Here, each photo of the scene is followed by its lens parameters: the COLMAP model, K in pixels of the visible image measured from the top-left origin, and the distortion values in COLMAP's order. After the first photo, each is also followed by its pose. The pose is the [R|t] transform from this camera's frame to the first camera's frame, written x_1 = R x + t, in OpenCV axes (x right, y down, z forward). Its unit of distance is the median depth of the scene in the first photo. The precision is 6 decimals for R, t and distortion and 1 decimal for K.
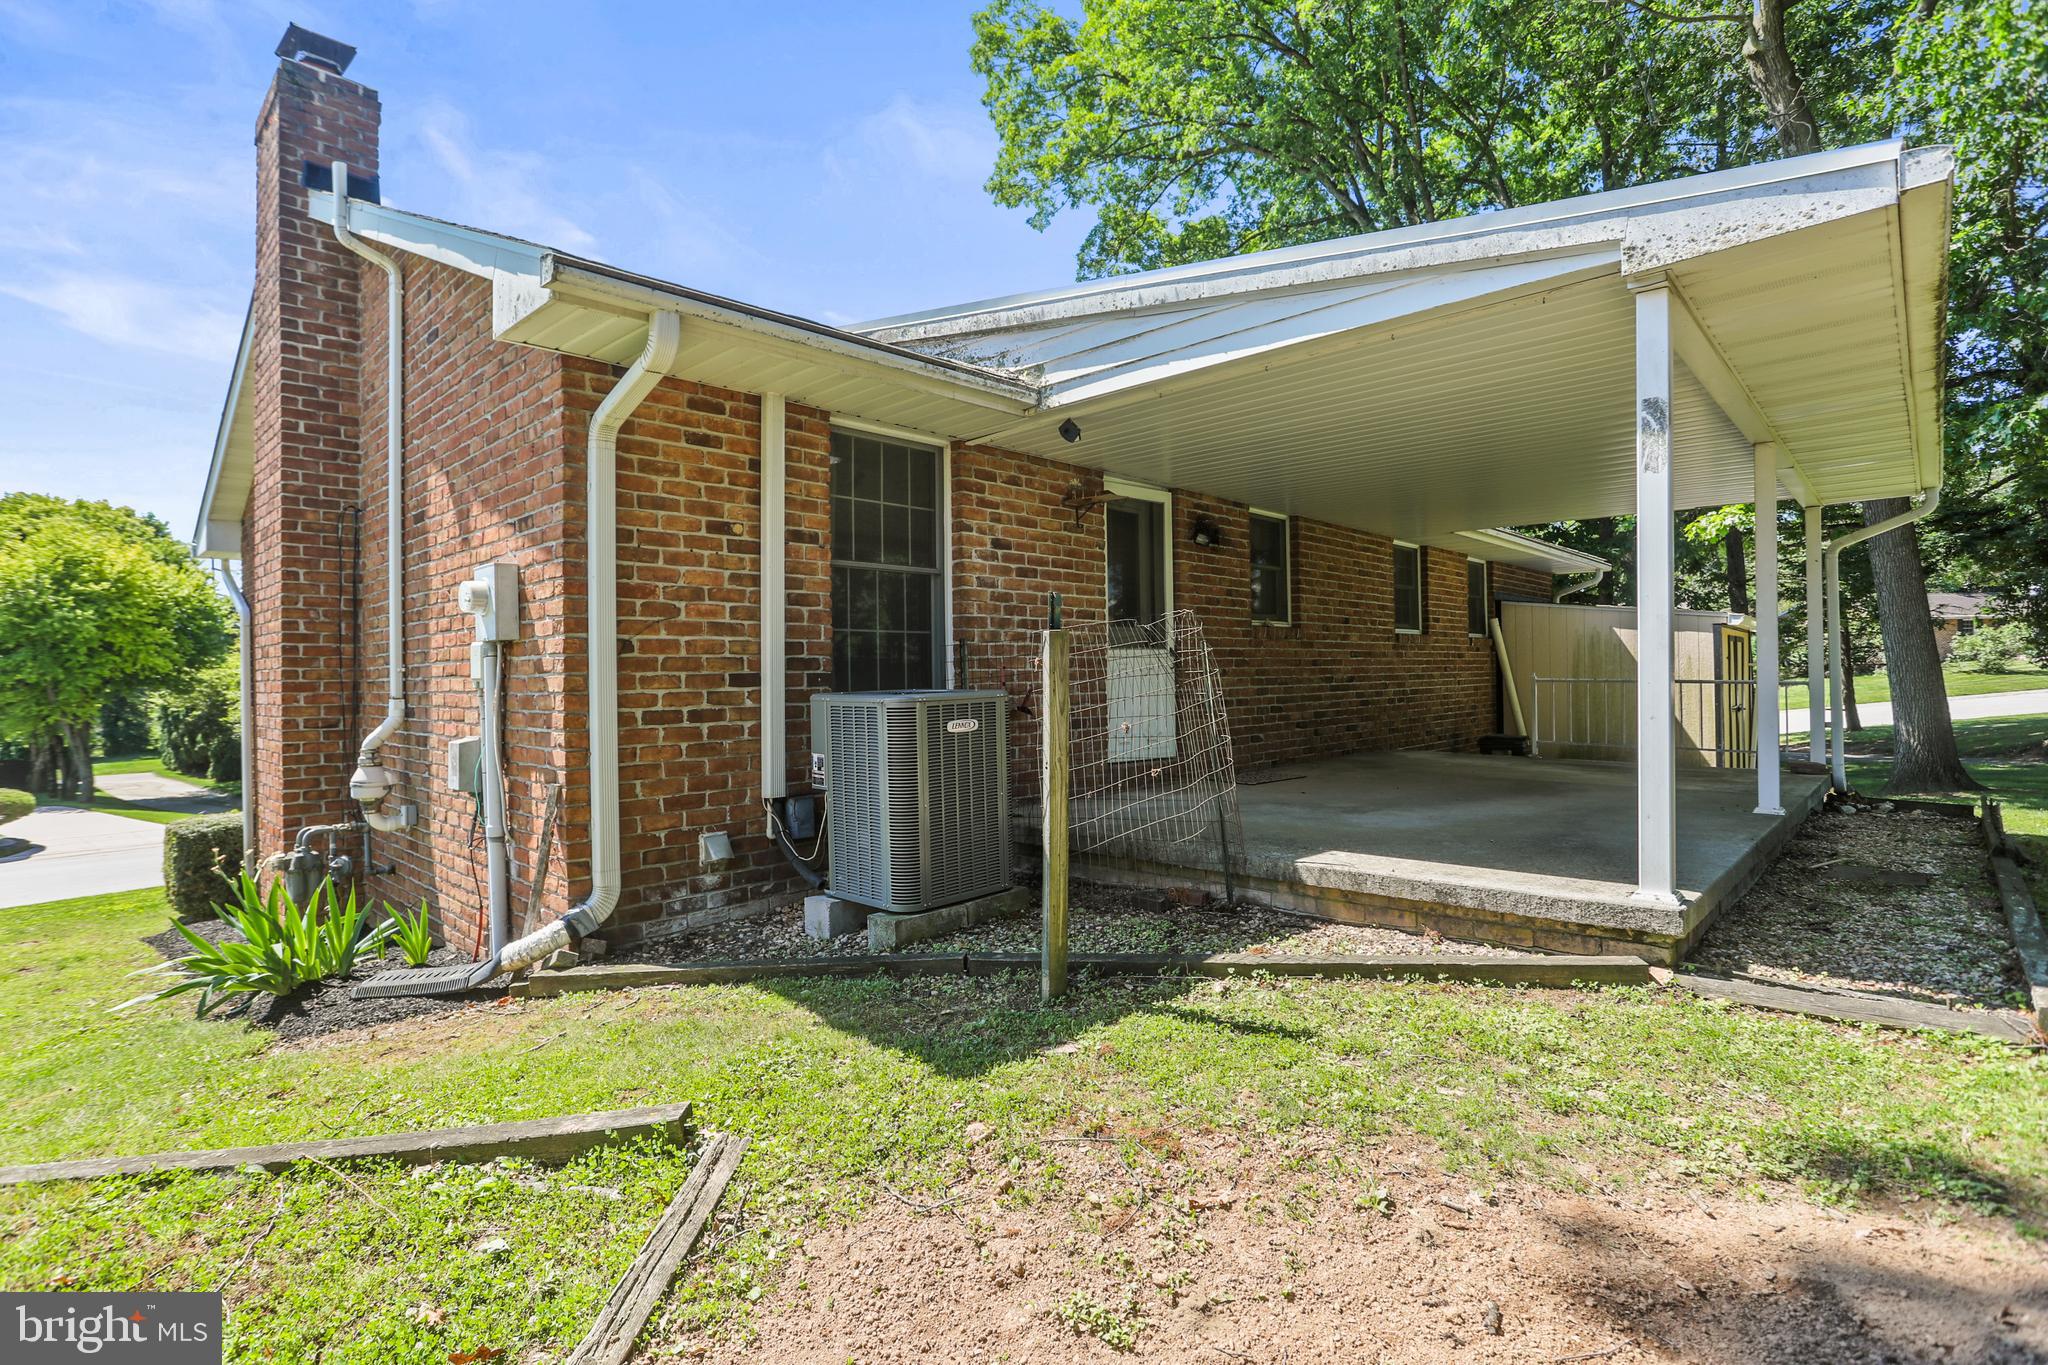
lens RADIAL K [[1014.1, 0, 1006.4], [0, 1014.1, 675.3], [0, 0, 1]] dist [-0.063717, 0.032500]
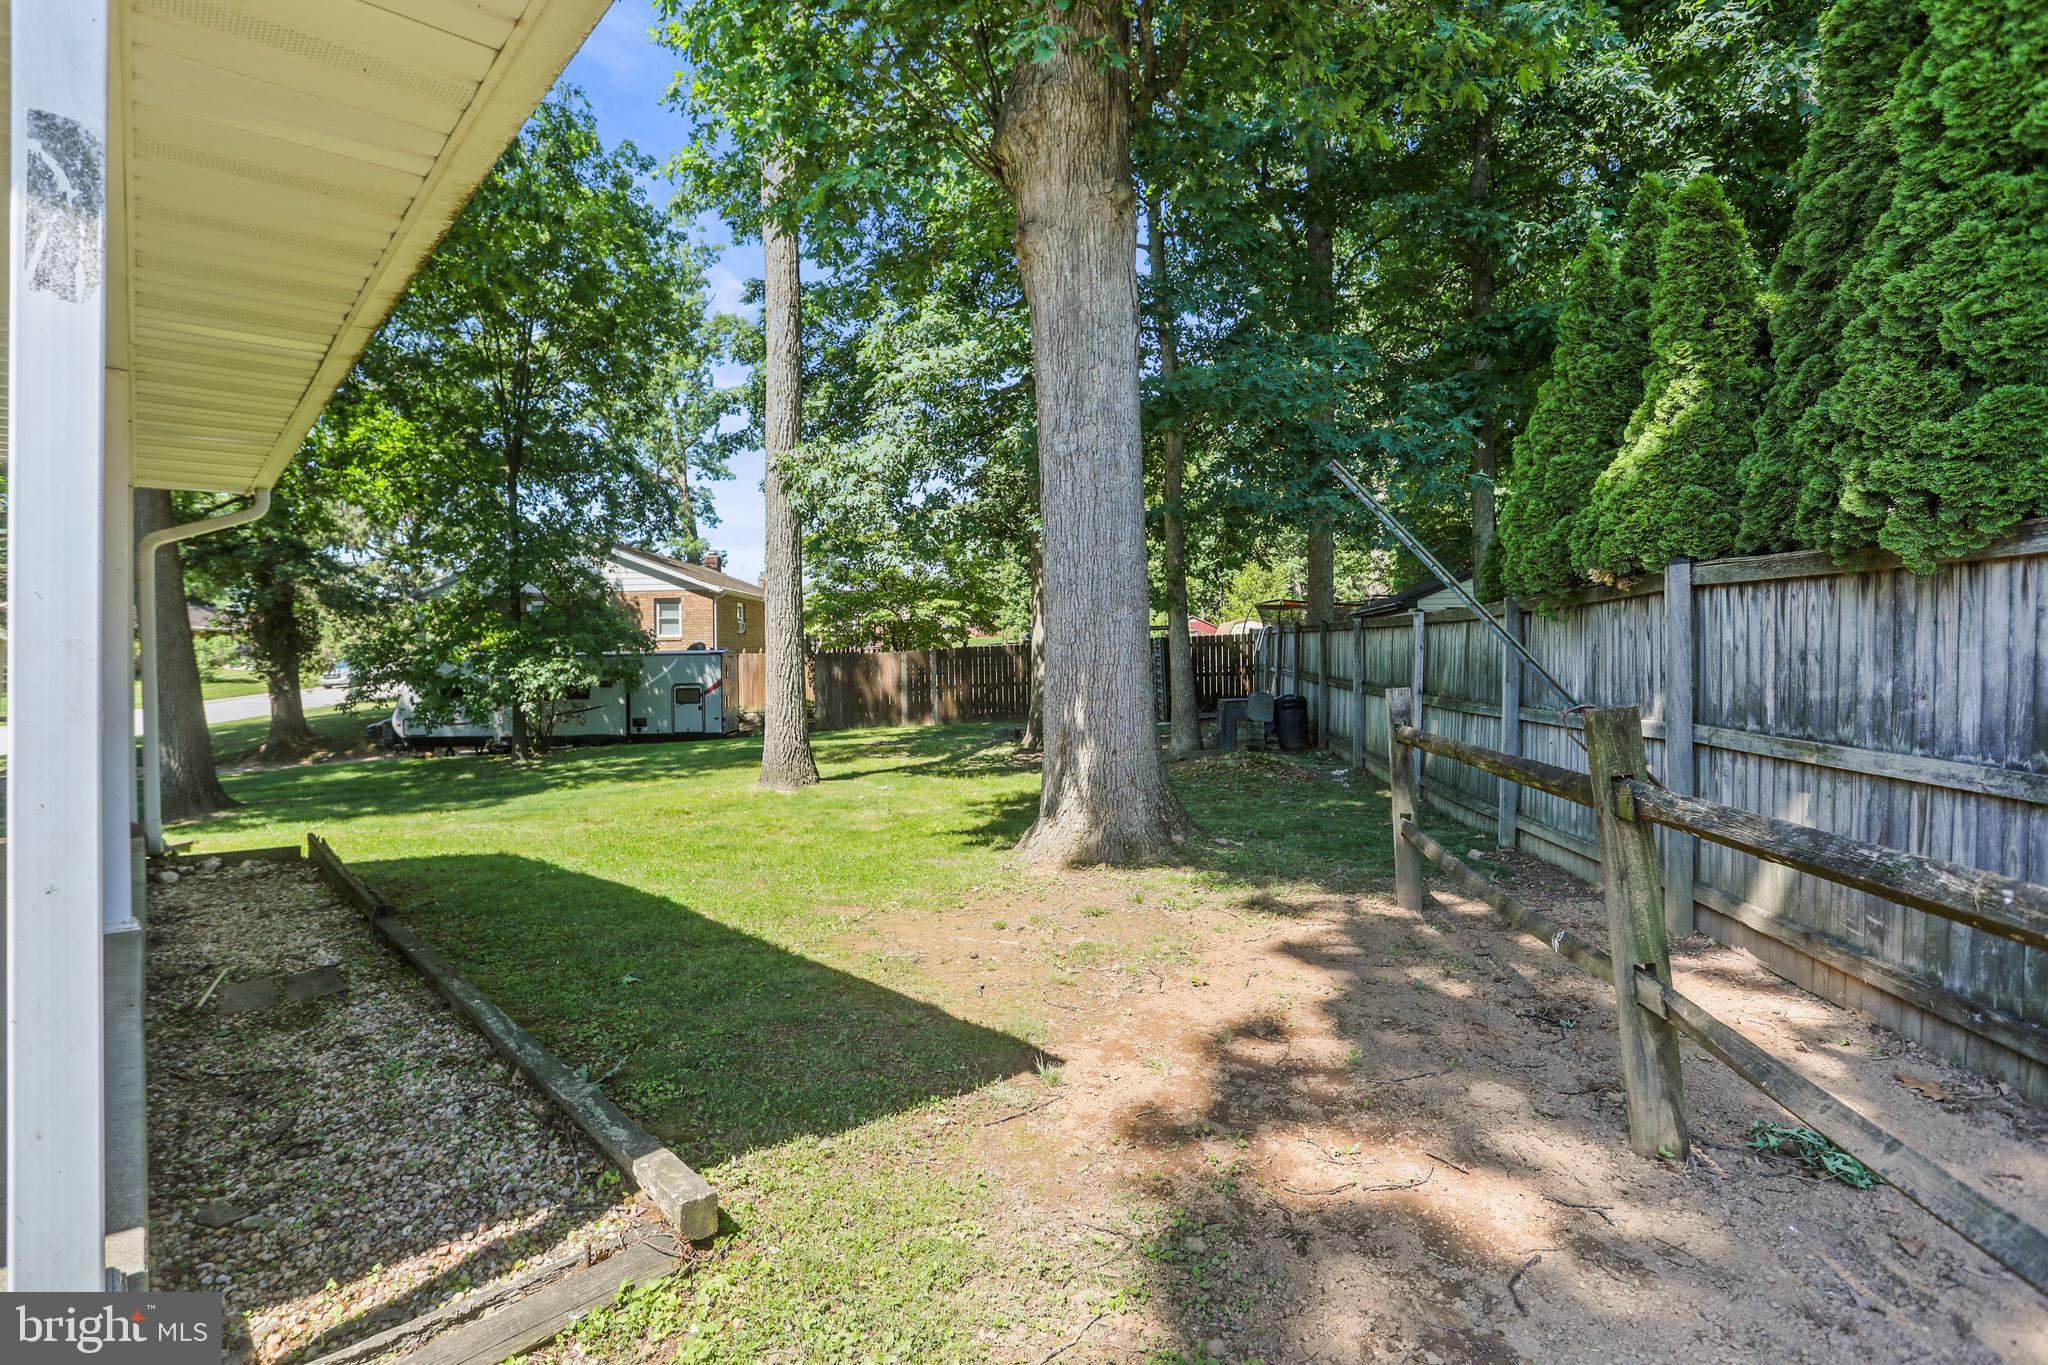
lens RADIAL K [[1014.1, 0, 1006.4], [0, 1014.1, 675.3], [0, 0, 1]] dist [-0.063717, 0.032500]
pose [[0.090256, 0.009099, 0.995877, 0.065913], [-0.003848, 0.999954, -0.008788, -0.010390], [-0.995911, -0.003039, 0.090287, 0.133792]]
